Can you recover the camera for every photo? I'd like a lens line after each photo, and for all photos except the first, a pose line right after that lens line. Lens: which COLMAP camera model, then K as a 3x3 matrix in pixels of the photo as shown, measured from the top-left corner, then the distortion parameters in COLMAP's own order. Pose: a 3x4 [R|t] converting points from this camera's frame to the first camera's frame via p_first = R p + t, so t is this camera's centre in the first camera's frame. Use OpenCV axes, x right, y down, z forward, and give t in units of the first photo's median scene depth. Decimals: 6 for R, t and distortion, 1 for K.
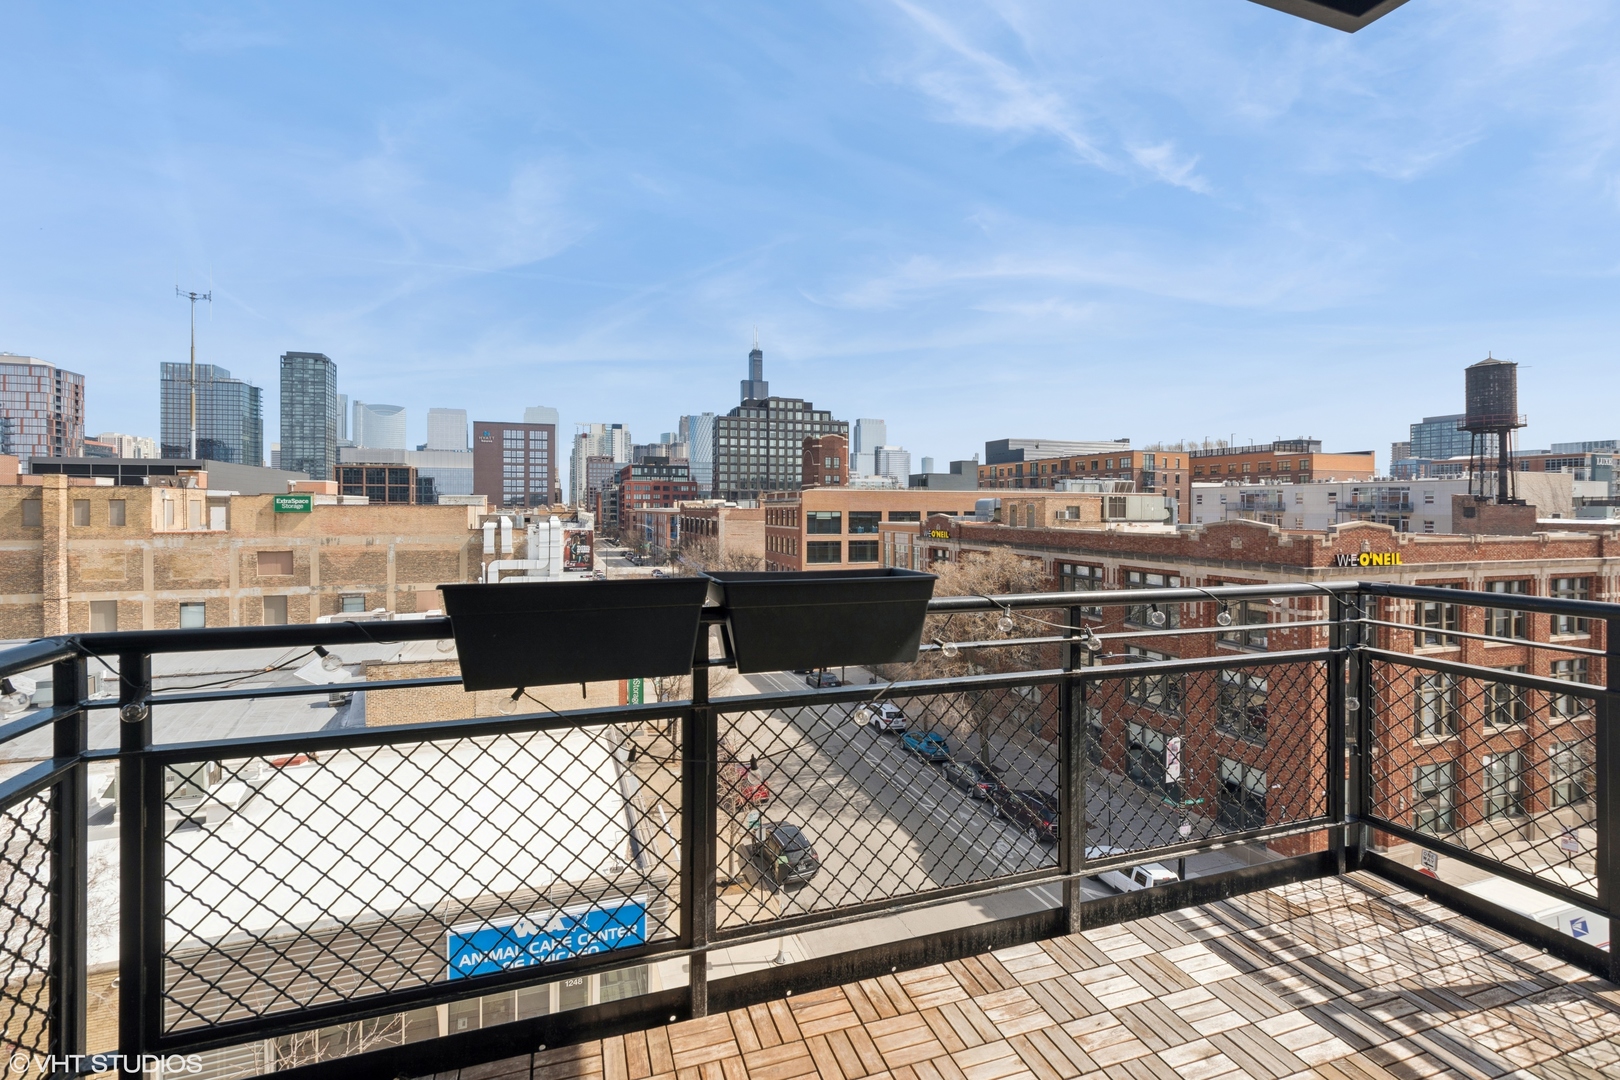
lens RADIAL K [[722.5, 0, 810.3], [0, 722.5, 502.5], [0, 0, 1]] dist [-0.004465, 0.002059]
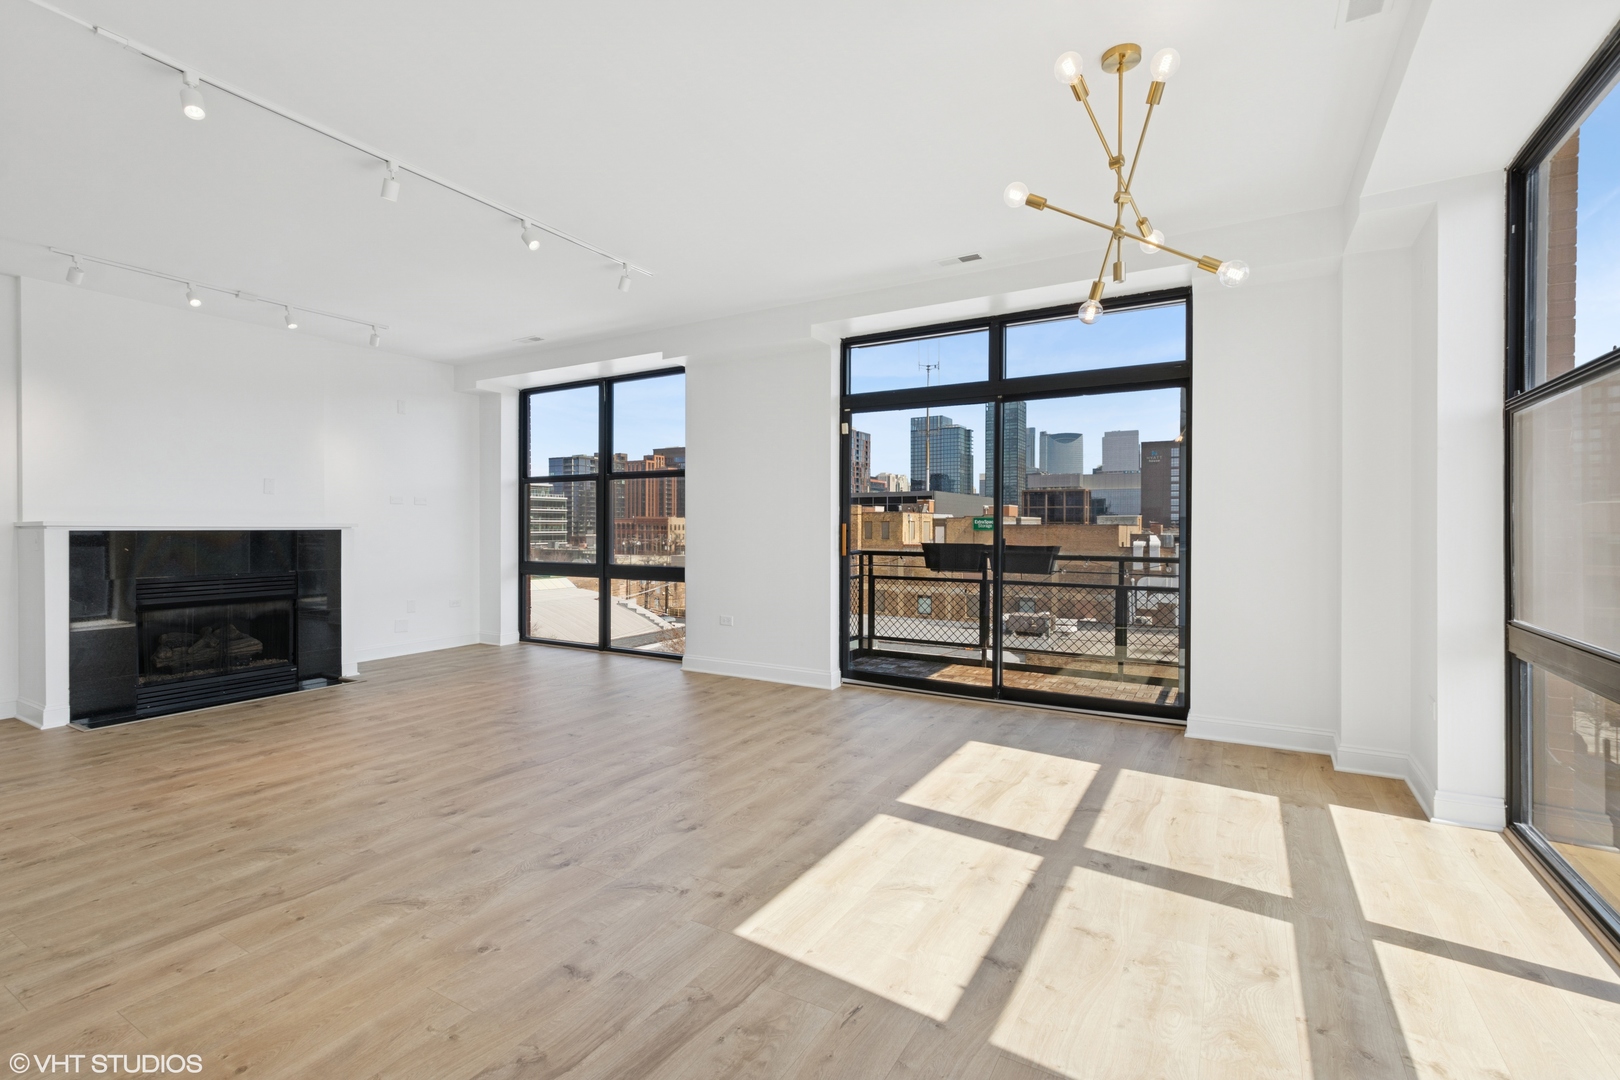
lens RADIAL K [[722.5, 0, 816.9], [0, 722.5, 534.6], [0, 0, 1]] dist [-0.004465, 0.002059]
pose [[0.650433, 0.009317, -0.759507, 0.057573], [0.003862, 0.999871, 0.015573, -0.000327], [0.759554, -0.013062, 0.650313, -0.055713]]
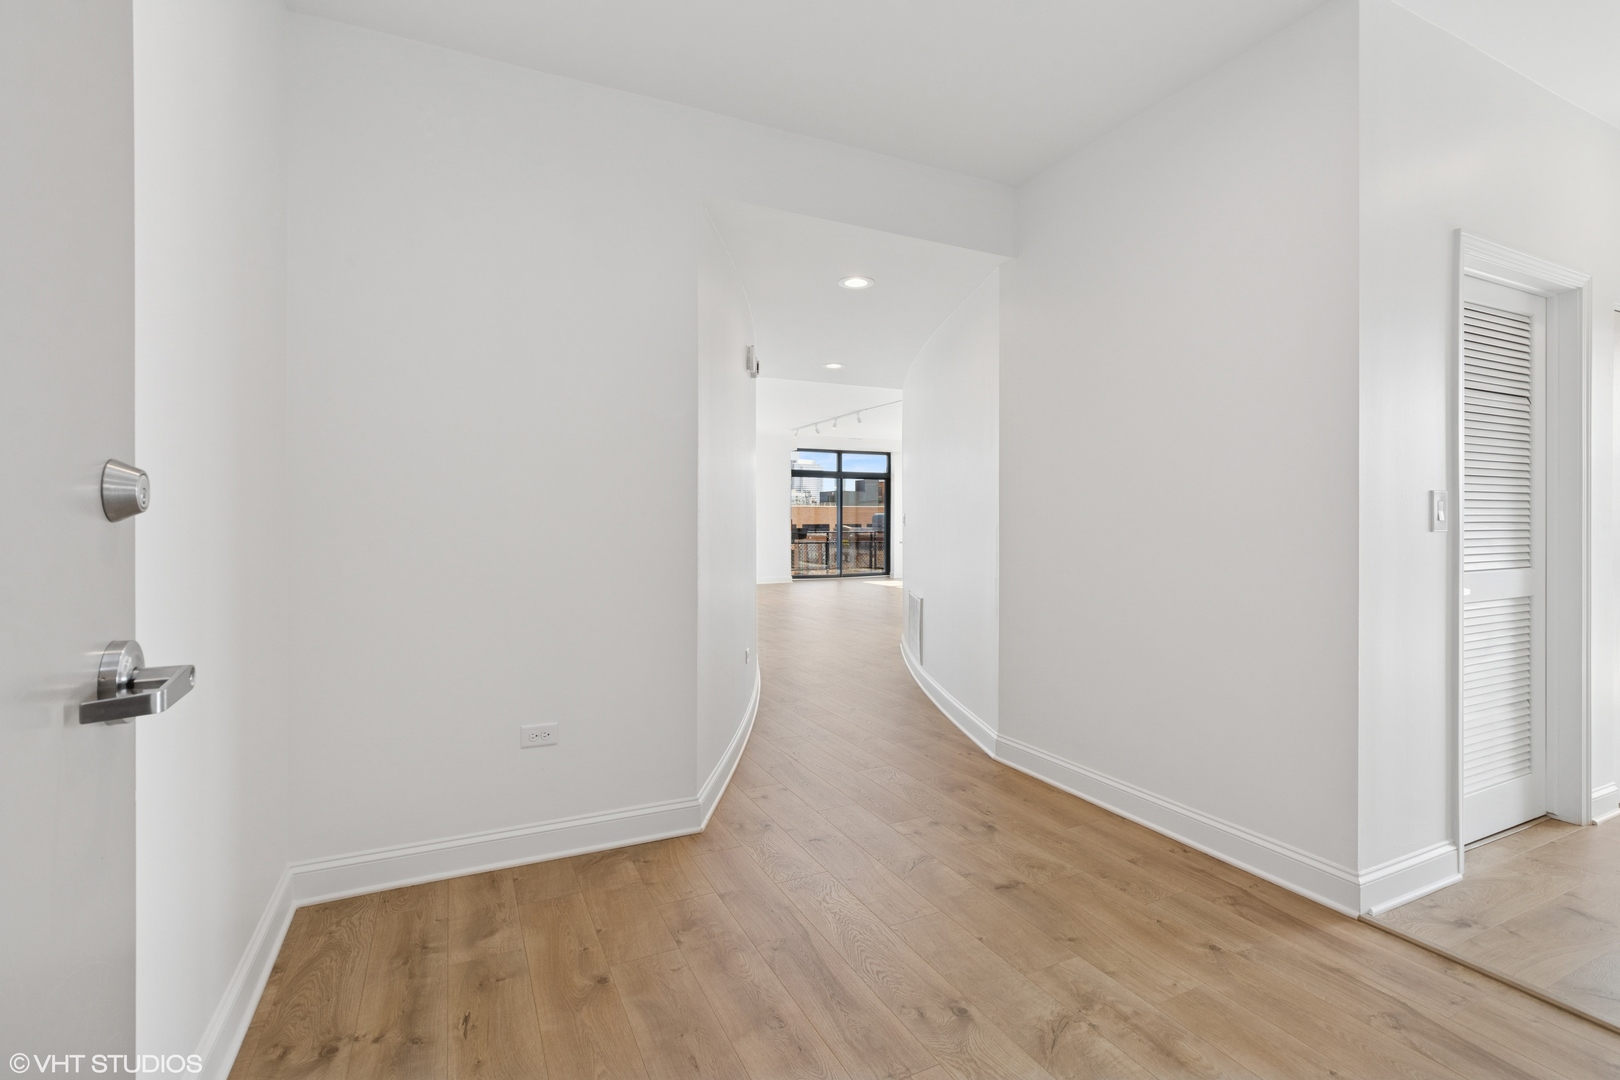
lens RADIAL K [[722.5, 0, 805.8], [0, 722.5, 537.0], [0, 0, 1]] dist [-0.004465, 0.002059]
pose [[0.993218, -0.031557, 0.111900, -0.023694], [0.028570, 0.999194, 0.028197, -0.001600], [-0.112699, -0.024809, 0.993319, -0.214326]]
